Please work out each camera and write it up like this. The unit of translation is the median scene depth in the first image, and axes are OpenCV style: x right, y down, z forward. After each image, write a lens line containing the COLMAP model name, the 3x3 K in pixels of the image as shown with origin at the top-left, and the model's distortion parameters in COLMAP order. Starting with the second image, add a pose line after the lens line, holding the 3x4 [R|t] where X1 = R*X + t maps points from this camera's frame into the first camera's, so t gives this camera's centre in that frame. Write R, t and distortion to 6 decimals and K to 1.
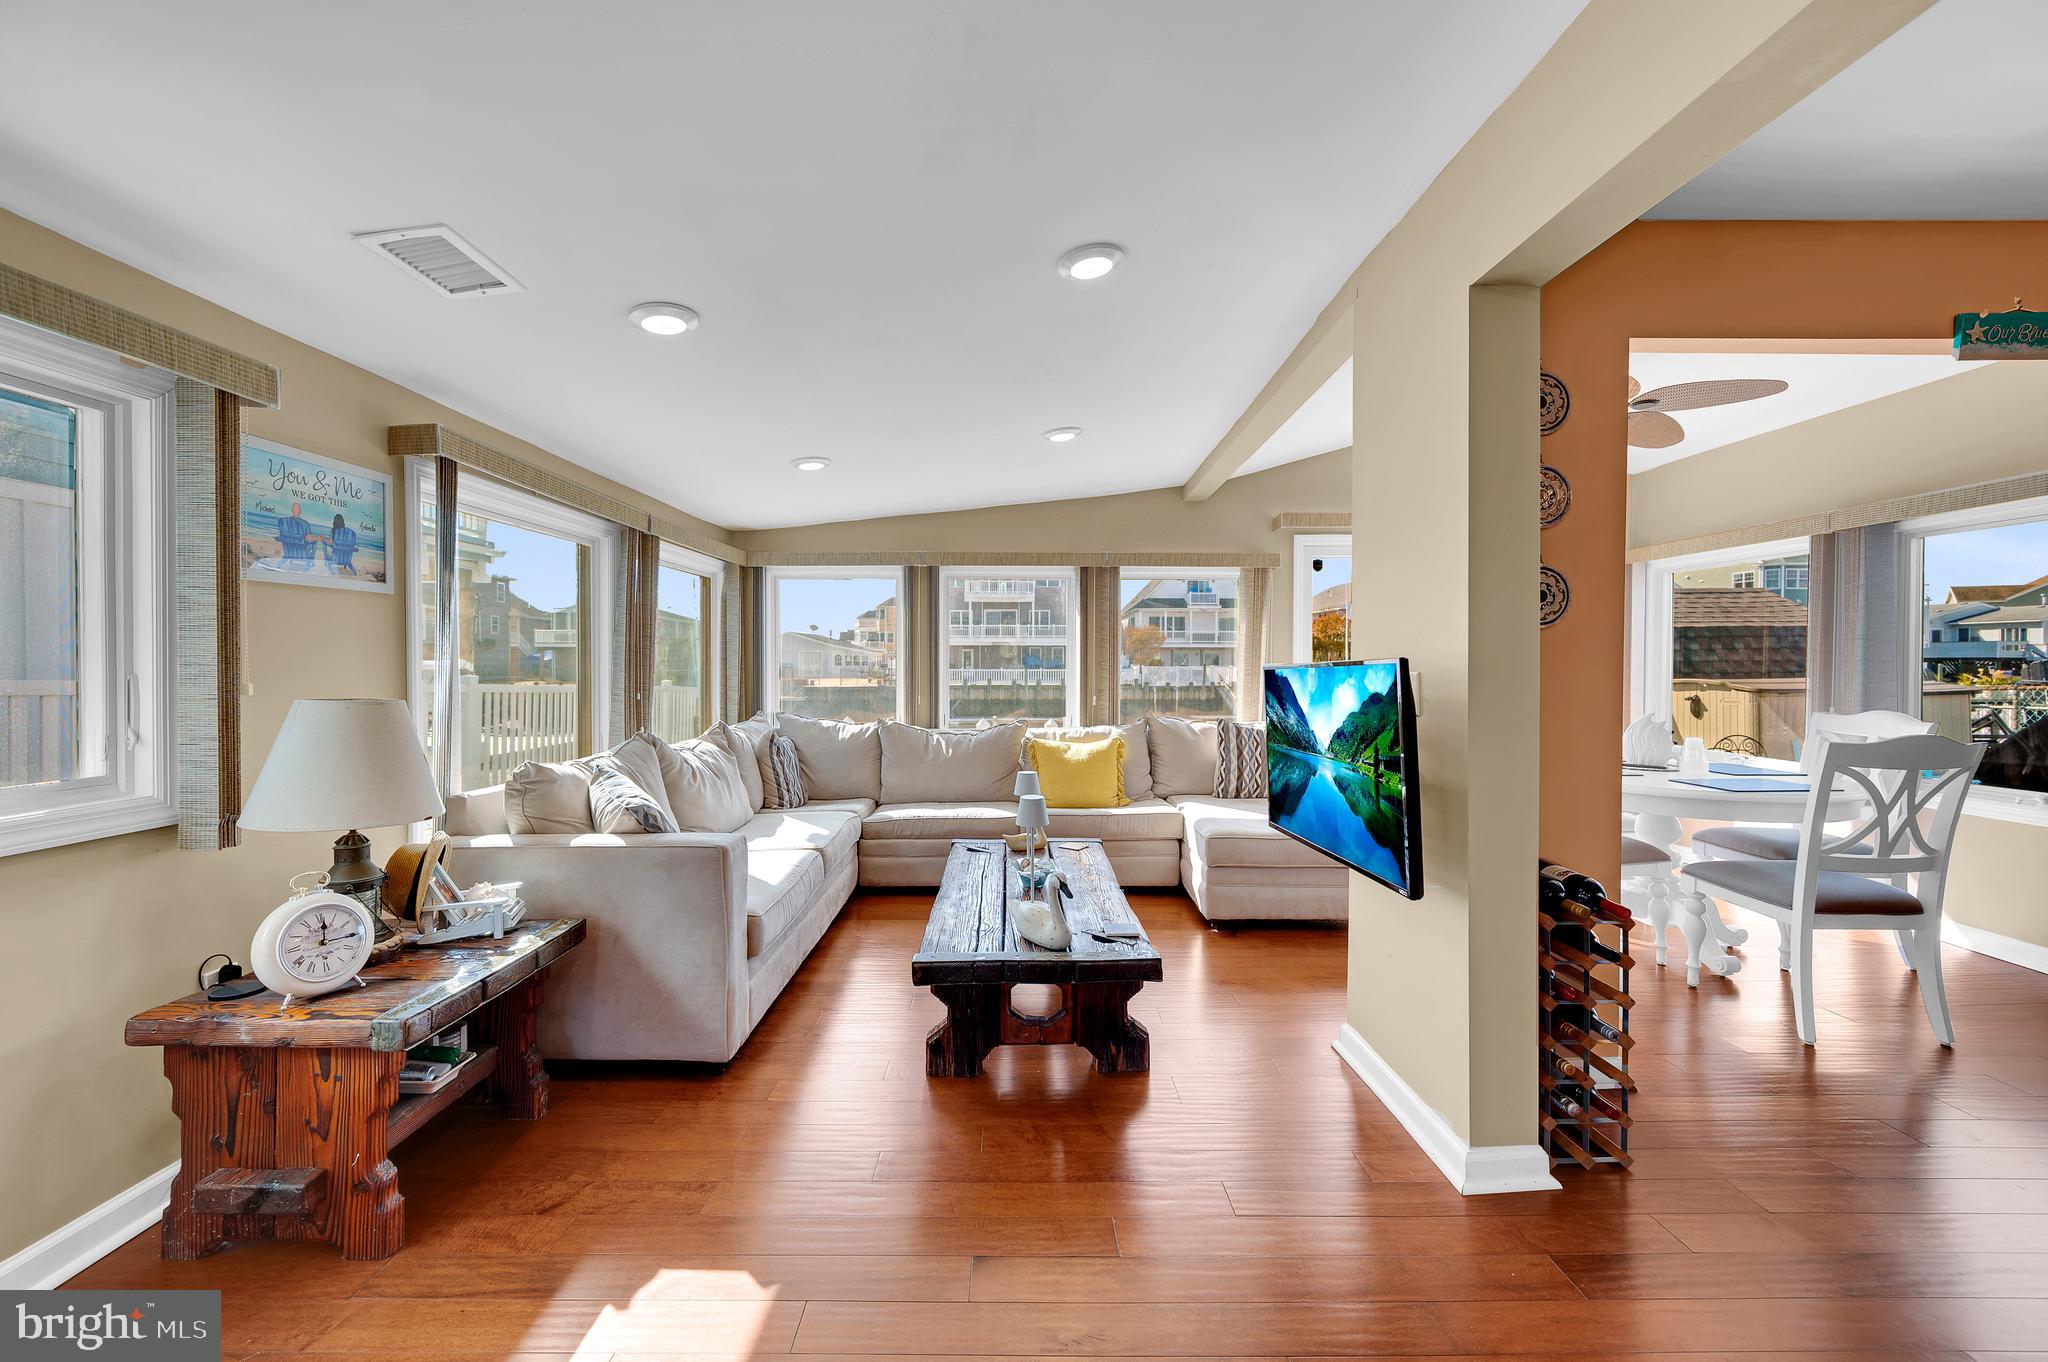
lens RADIAL K [[817.8, 0, 1017.8], [0, 817.8, 672.2], [0, 0, 1]] dist [0.003404, 0.000229]
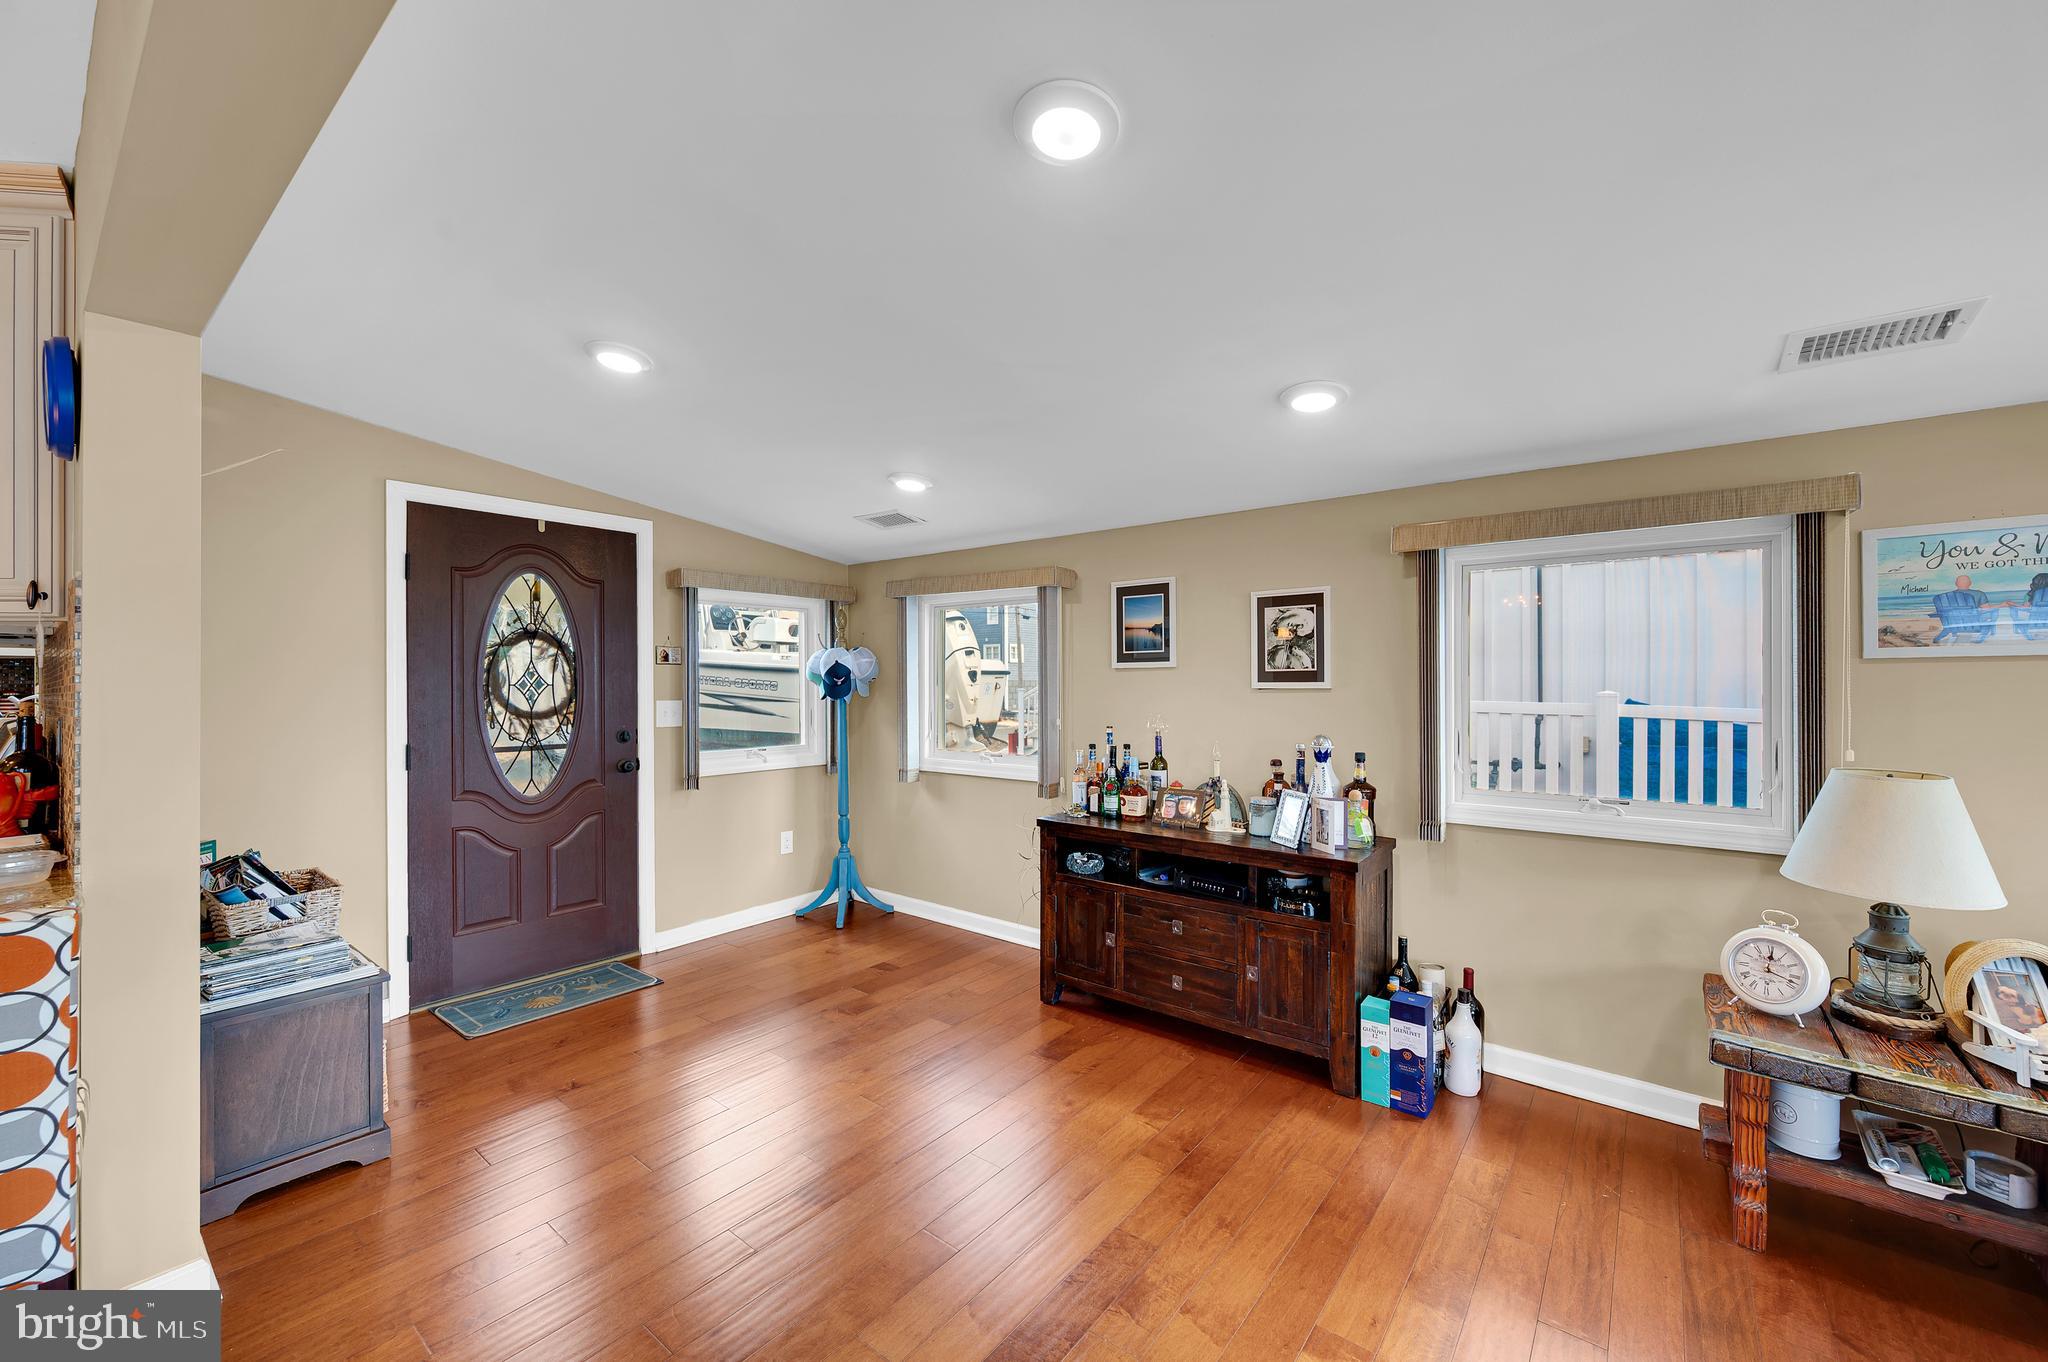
lens RADIAL K [[817.8, 0, 1017.8], [0, 817.8, 672.2], [0, 0, 1]] dist [0.003404, 0.000229]
pose [[-0.630740, -0.006539, -0.775967, 0.543694], [-0.003743, 0.999979, -0.005384, -0.066667], [0.775985, -0.000492, -0.630751, 0.631980]]
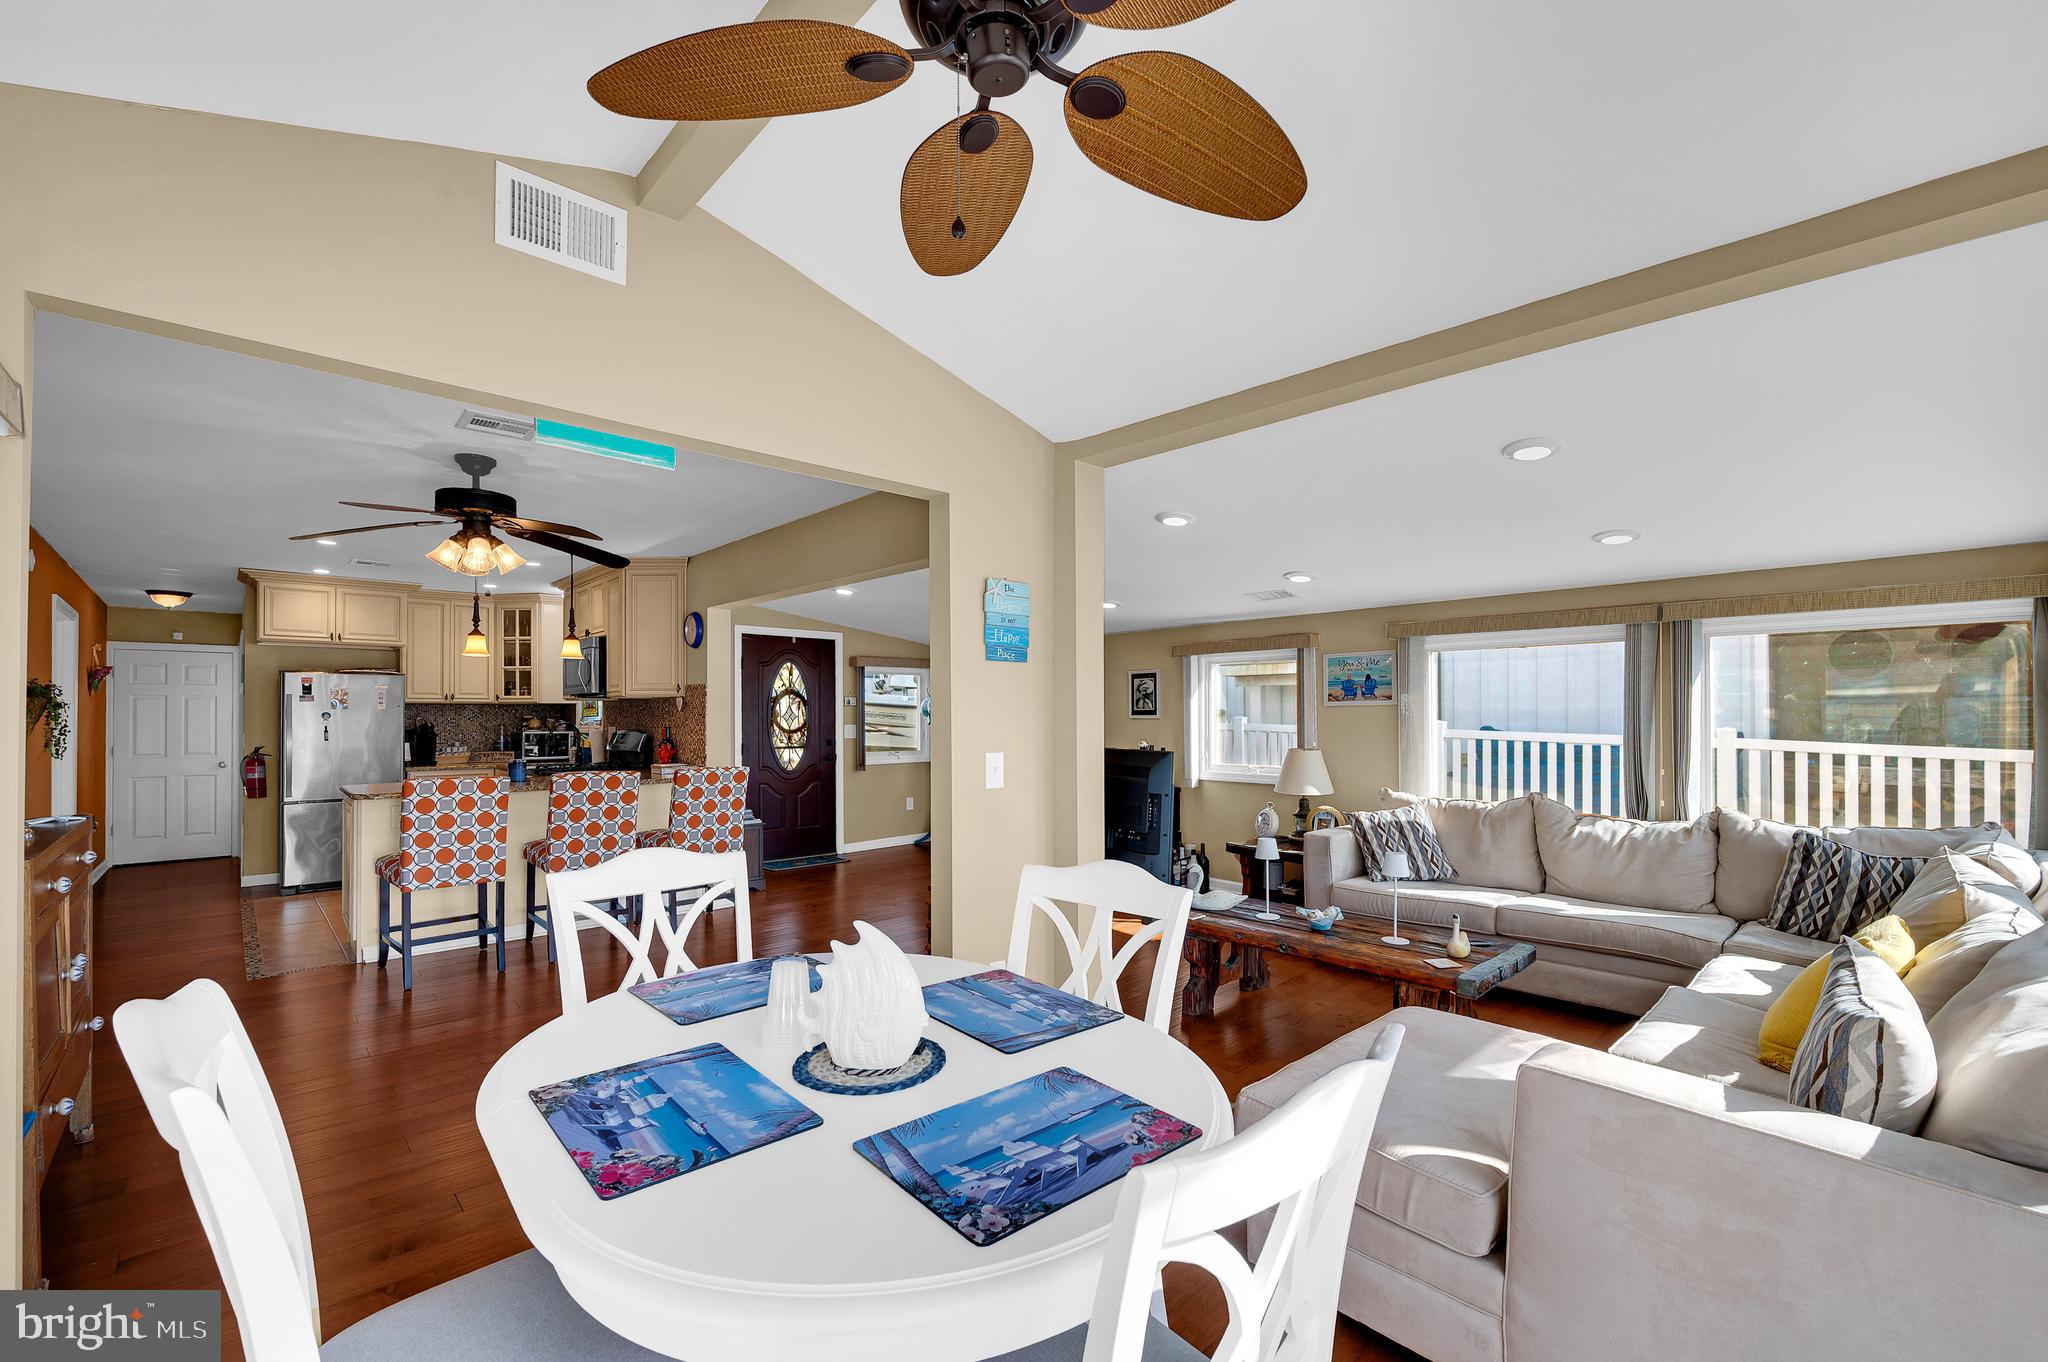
lens RADIAL K [[841.8, 0, 1039.8], [0, 841.8, 708.1], [0, 0, 1]] dist [-0.001307, 0.000351]
pose [[-0.728649, -0.002308, -0.684883, 1.401563], [-0.002582, 0.999996, -0.000622, -0.080530], [0.684882, 0.001315, -0.728652, 1.921545]]
